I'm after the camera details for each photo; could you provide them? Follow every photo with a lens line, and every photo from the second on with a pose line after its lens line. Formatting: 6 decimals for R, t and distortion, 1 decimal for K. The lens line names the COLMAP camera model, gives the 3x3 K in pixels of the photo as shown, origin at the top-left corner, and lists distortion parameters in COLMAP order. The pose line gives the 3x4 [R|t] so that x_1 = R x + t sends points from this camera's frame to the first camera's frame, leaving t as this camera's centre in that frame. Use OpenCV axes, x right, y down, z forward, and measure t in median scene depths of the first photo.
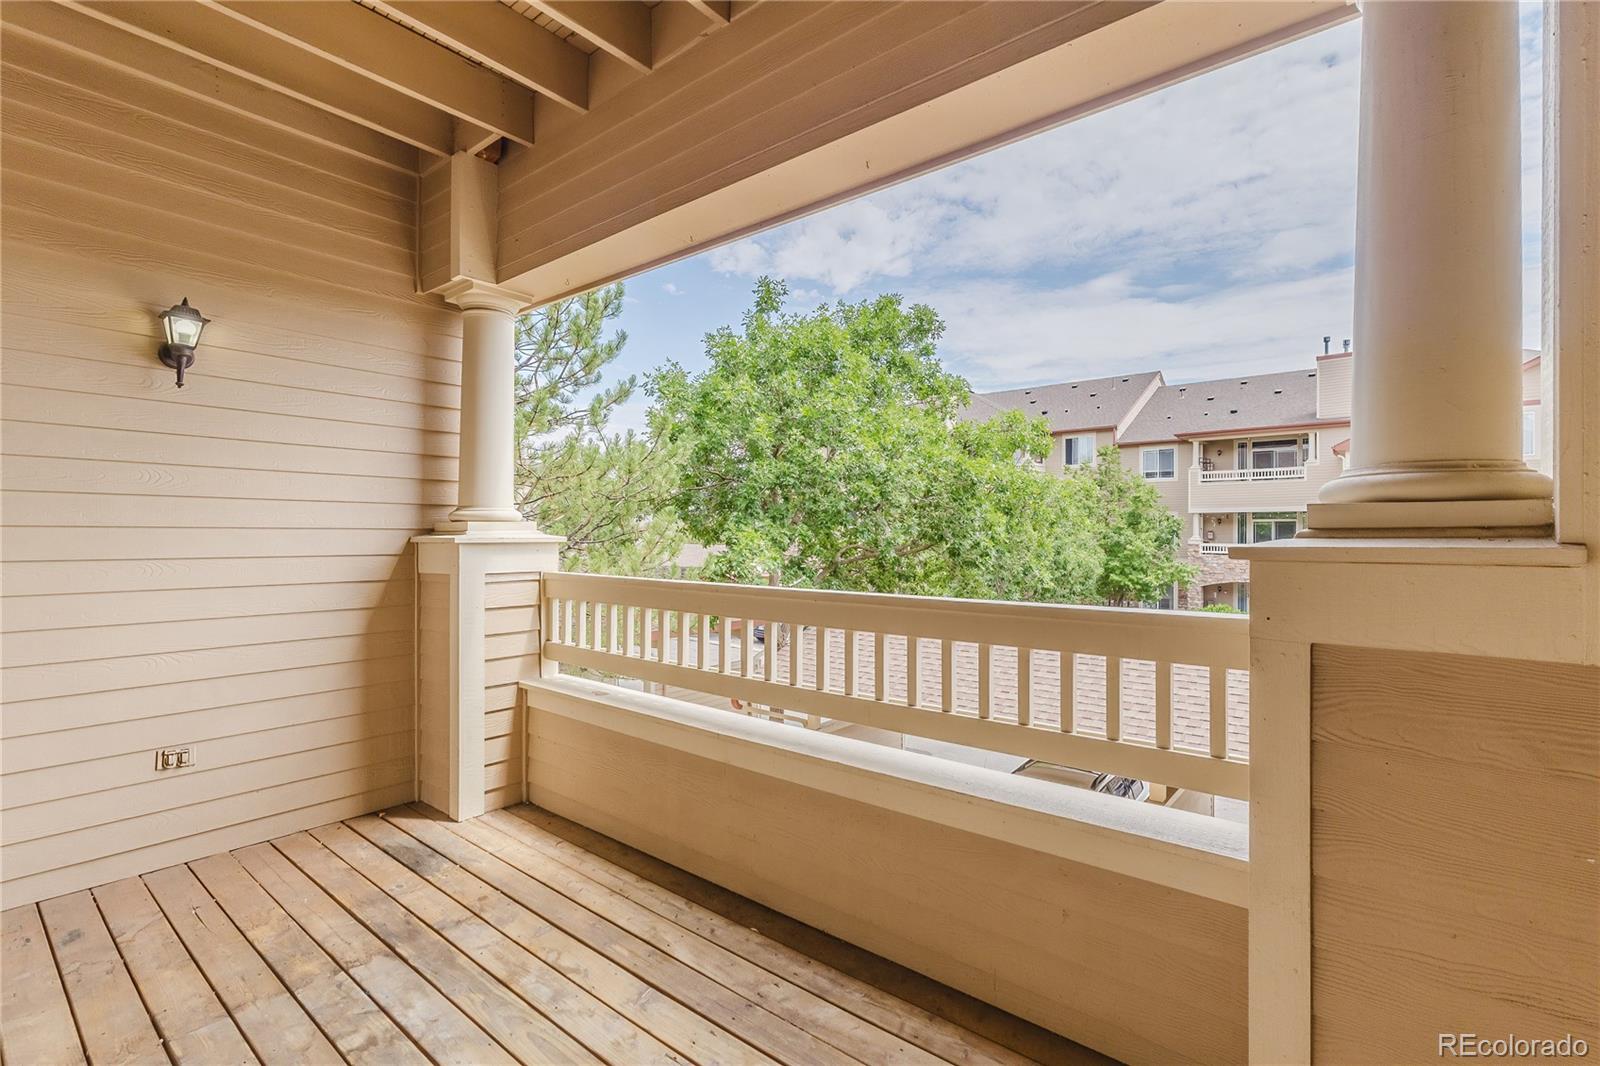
lens RADIAL K [[732.8, 0, 801.6], [0, 732.8, 527.7], [0, 0, 1]] dist [-0.002125, 0.002932]
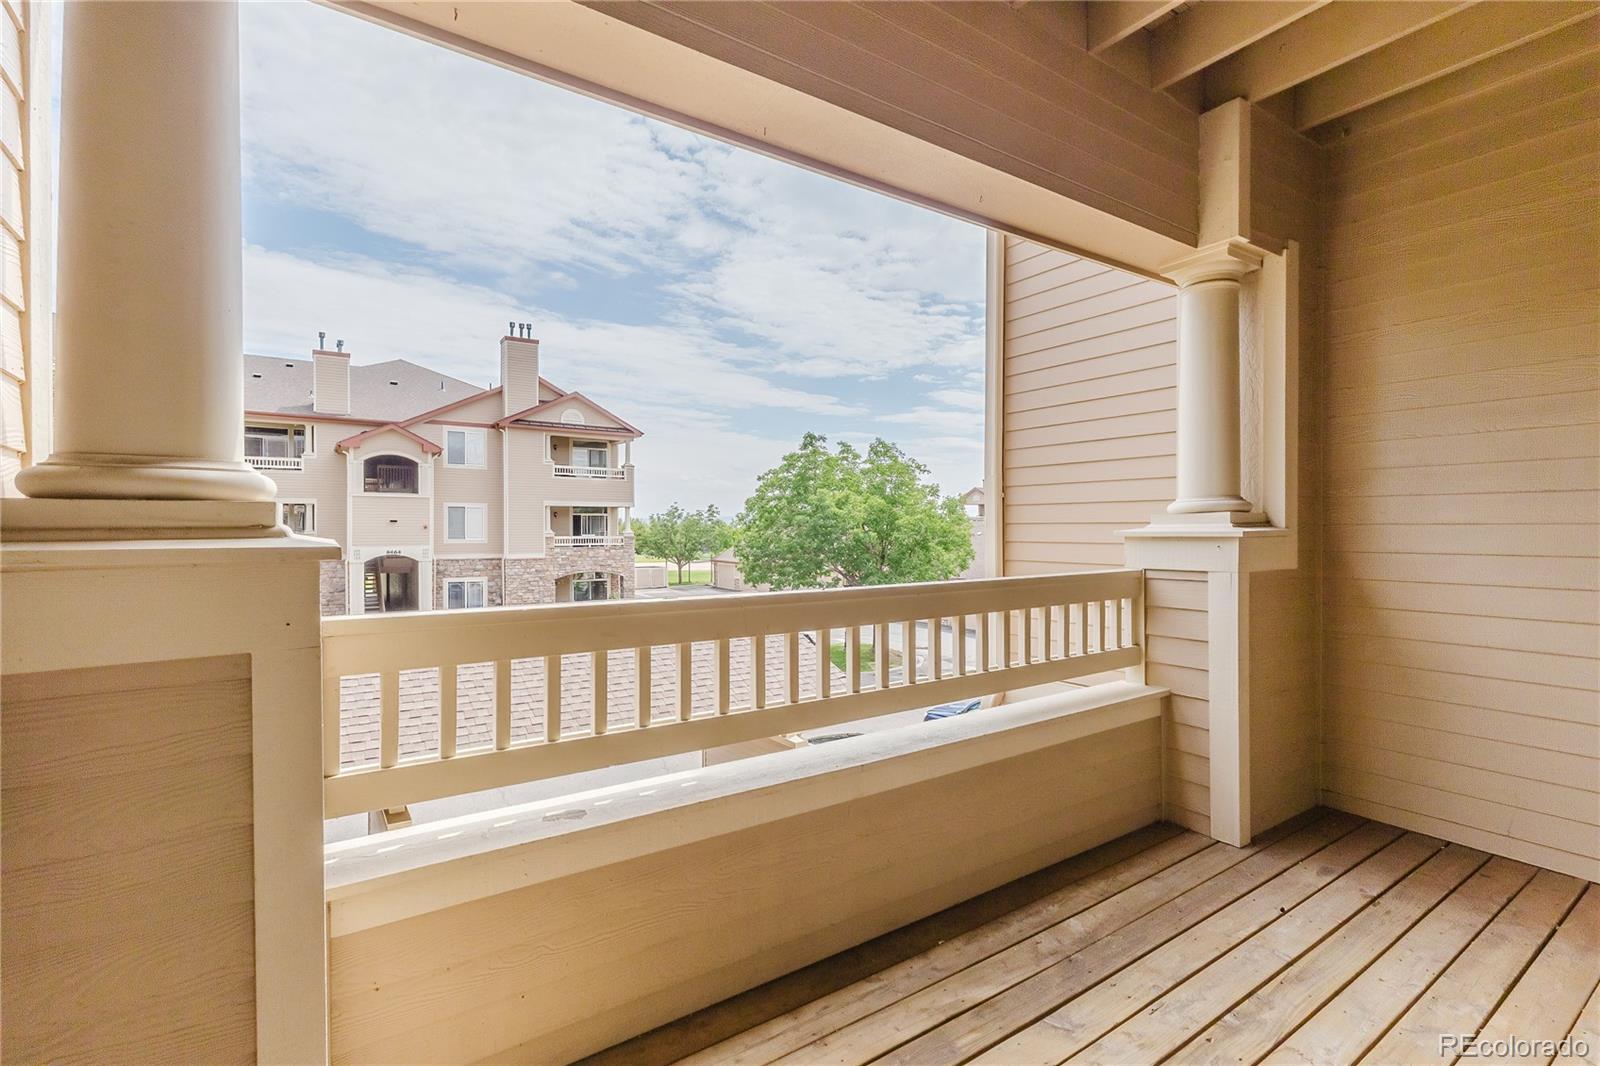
lens RADIAL K [[732.8, 0, 804.5], [0, 732.8, 532.4], [0, 0, 1]] dist [-0.002125, 0.002932]
pose [[0.282323, -0.014148, 0.959215, -0.914612], [-0.002677, 0.999876, 0.015535, -0.002073], [-0.959316, -0.006953, 0.282250, 0.805559]]
